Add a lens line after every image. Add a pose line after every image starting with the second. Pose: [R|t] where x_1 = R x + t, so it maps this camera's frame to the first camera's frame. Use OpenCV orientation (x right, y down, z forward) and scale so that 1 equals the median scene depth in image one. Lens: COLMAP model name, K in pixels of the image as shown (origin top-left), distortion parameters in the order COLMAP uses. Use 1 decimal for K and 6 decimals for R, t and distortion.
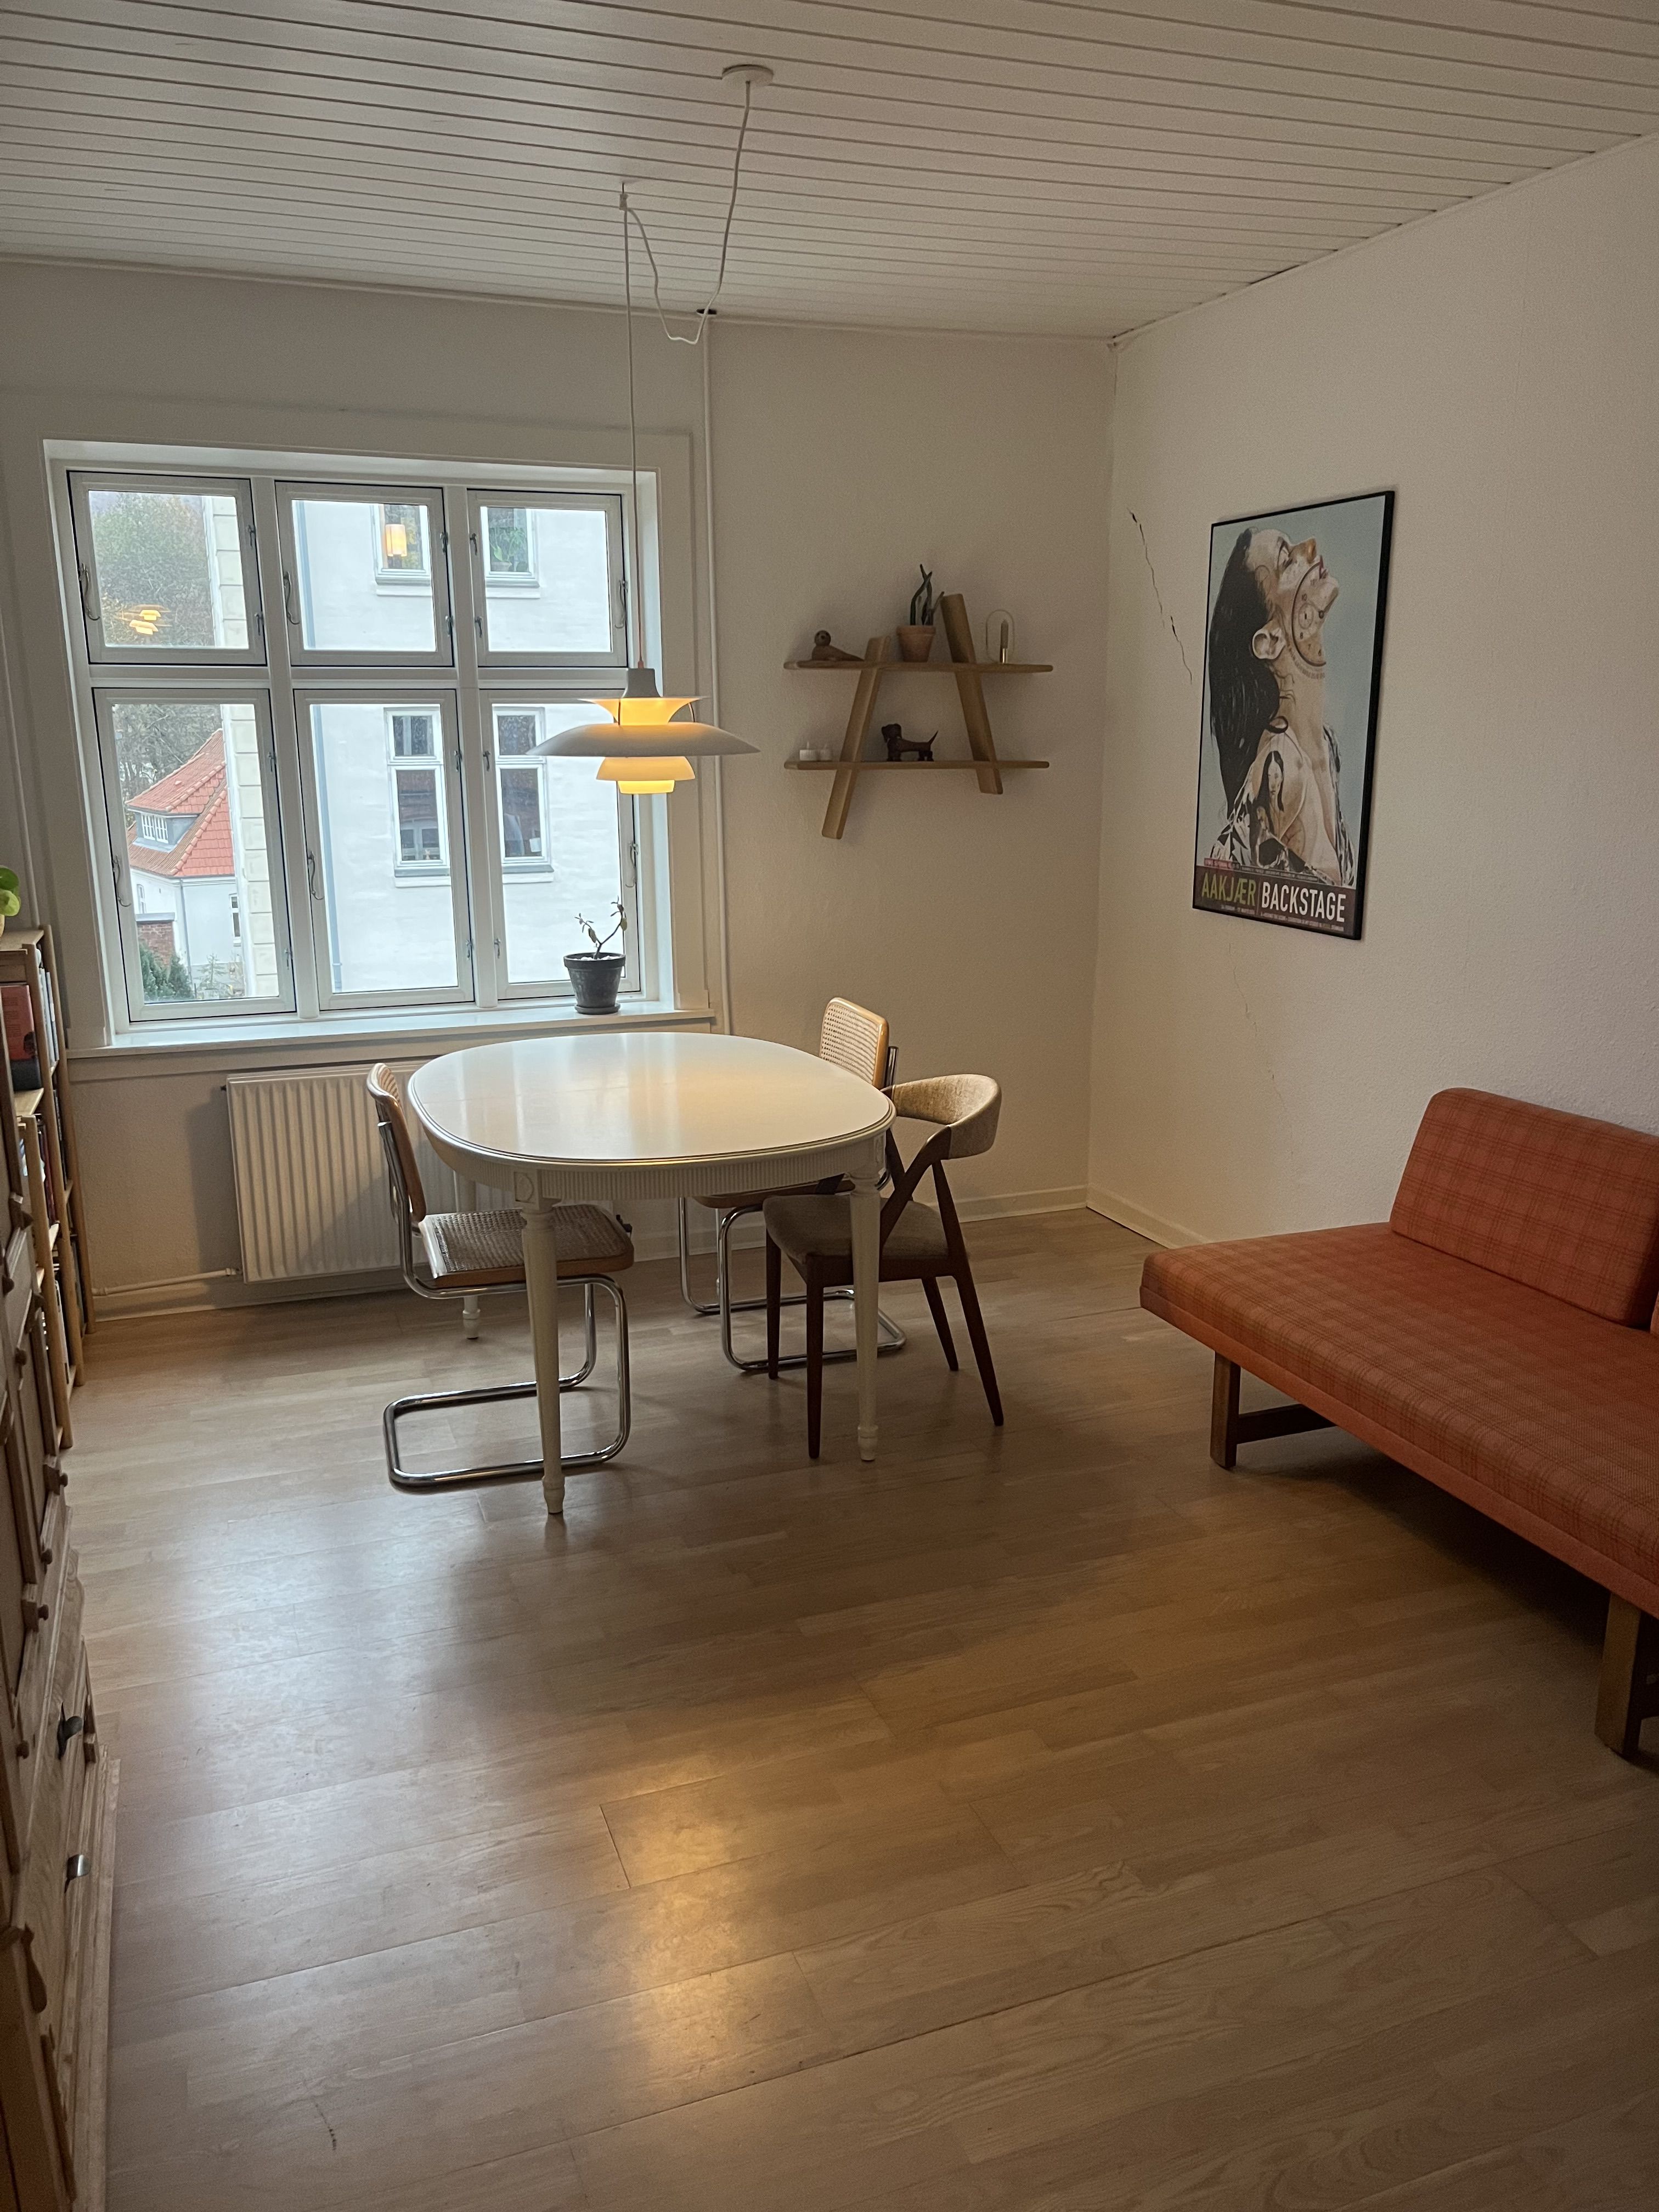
lens RADIAL K [[1725.4, 0, 829.5], [0, 1725.4, 1106.0], [0, 0, 1]] dist [0.116169, -0.128999]
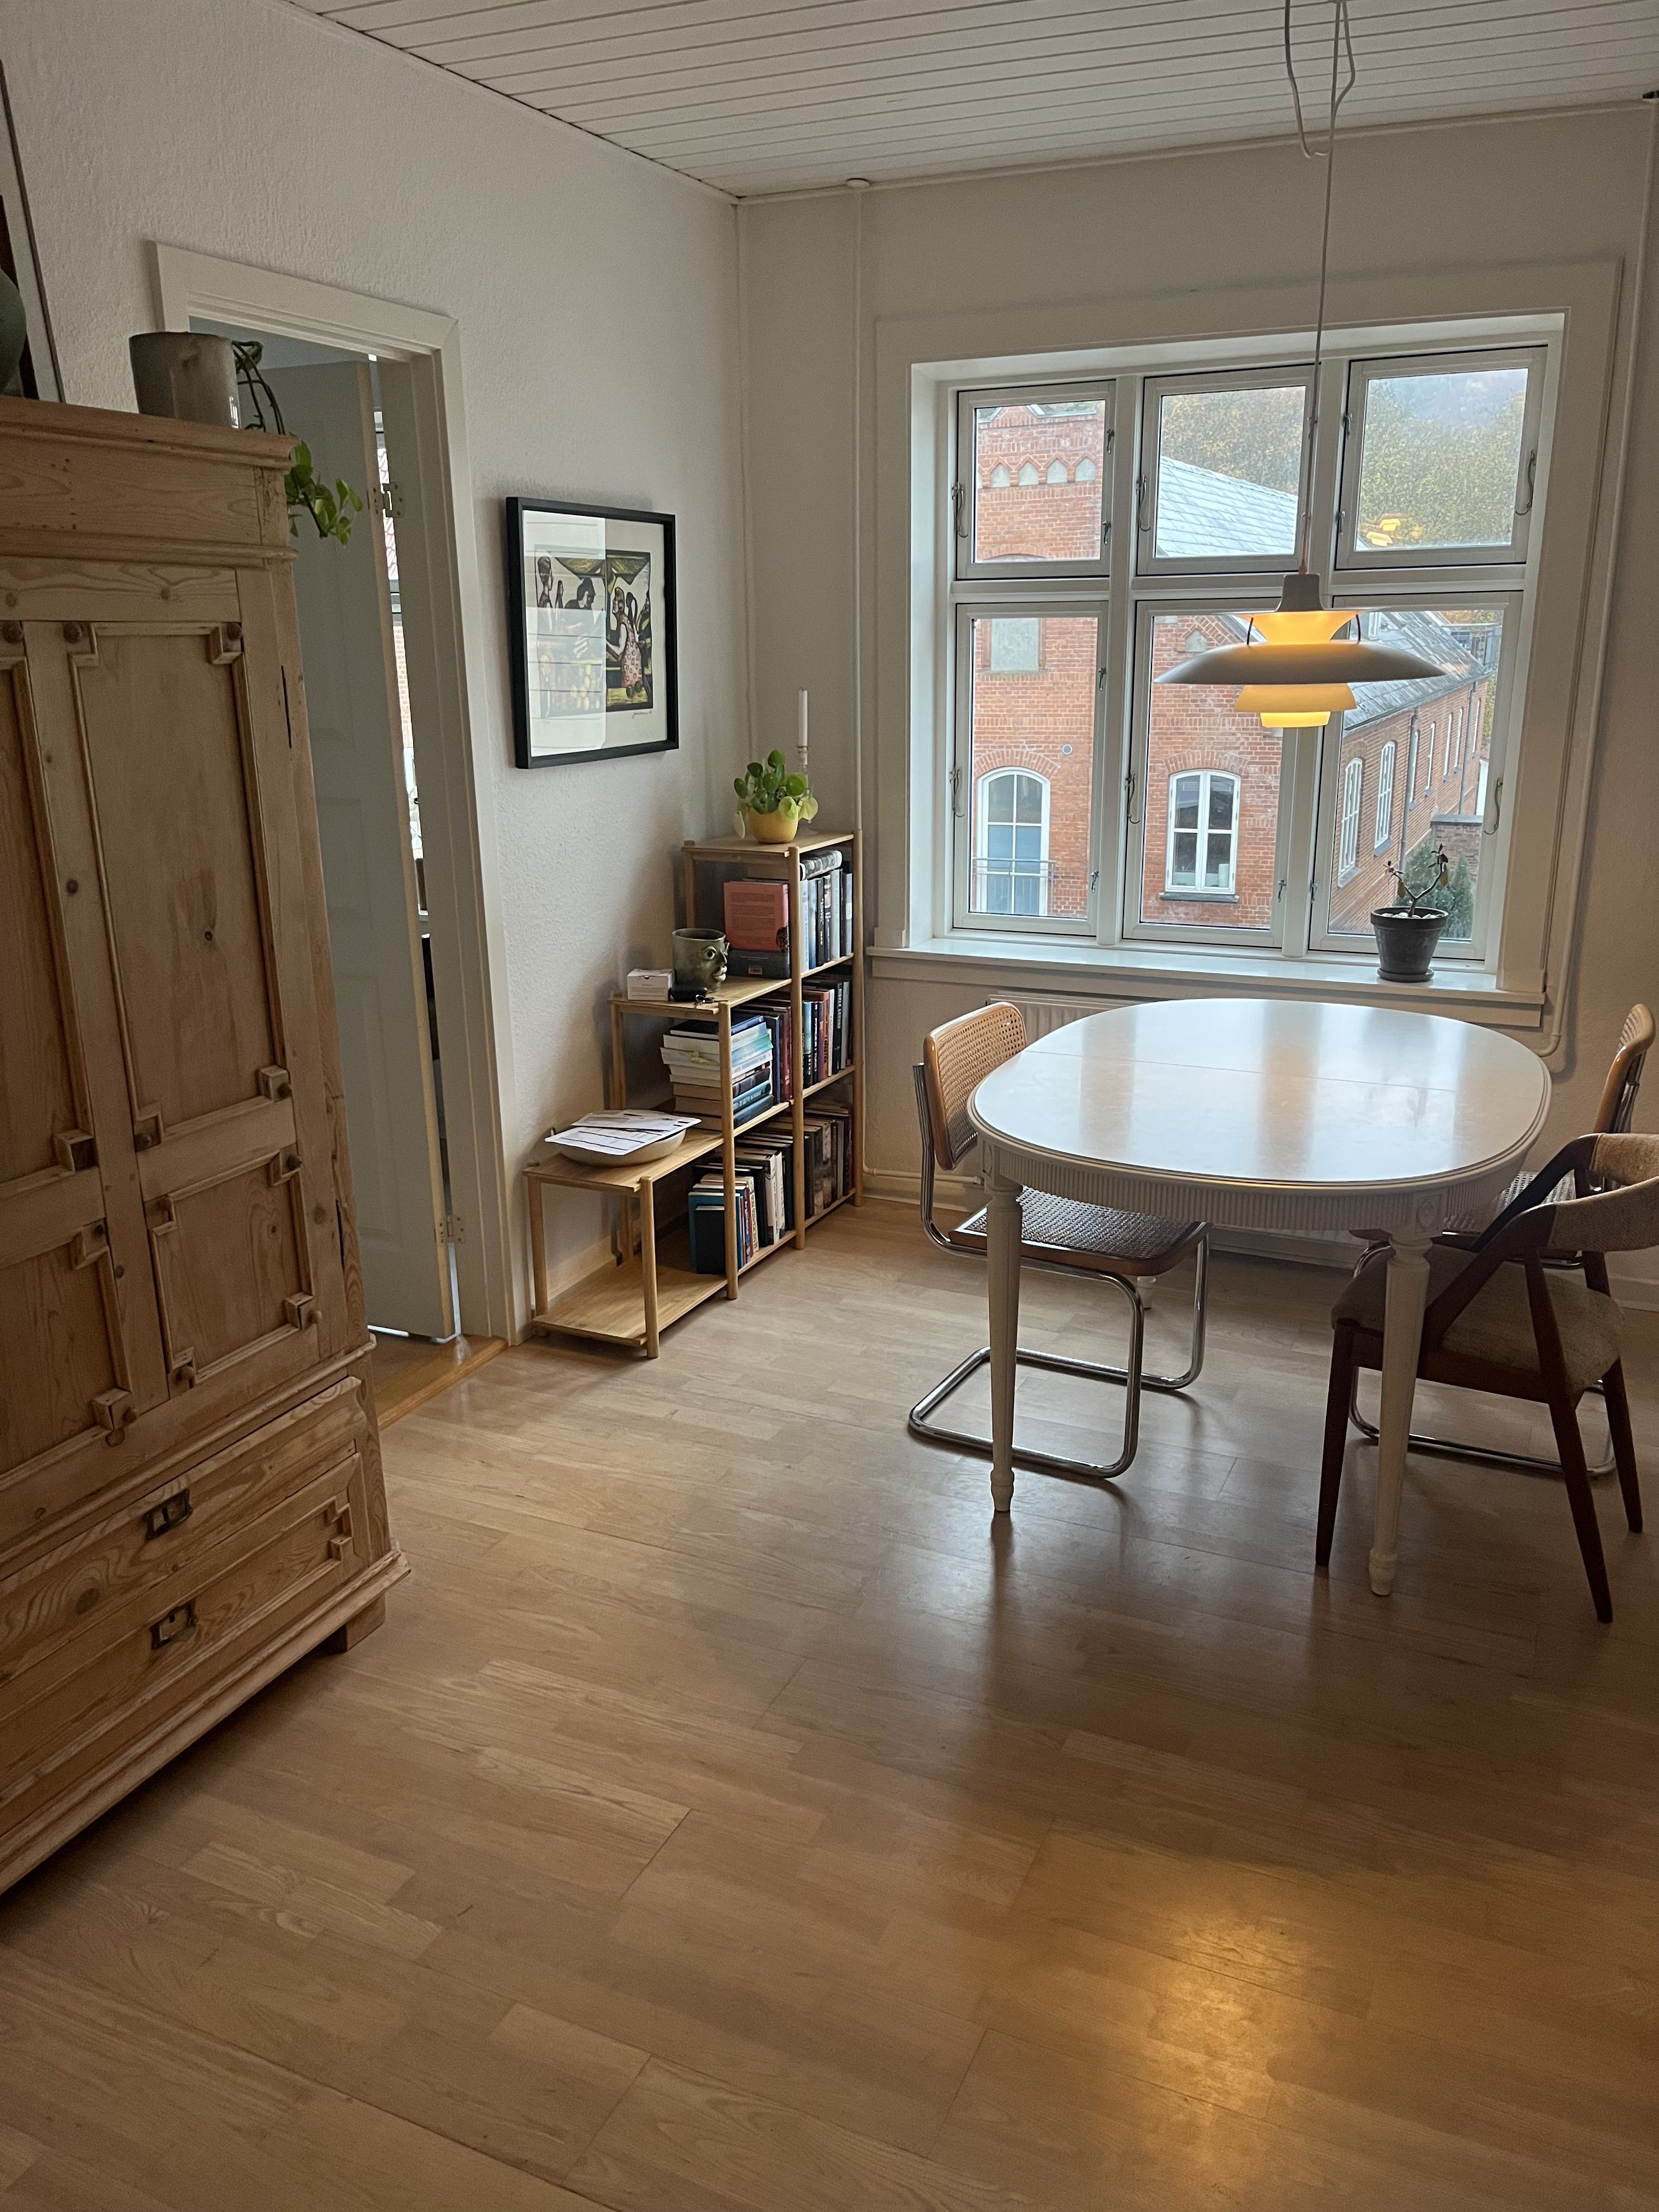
lens RADIAL K [[1725.4, 0, 829.5], [0, 1725.4, 1106.0], [0, 0, 1]] dist [0.116169, -0.128999]
pose [[0.708537, 0.193385, -0.678659, 0.281889], [-0.150900, 0.980993, 0.121992, -0.059677], [0.689351, 0.015974, 0.724251, 0.203130]]
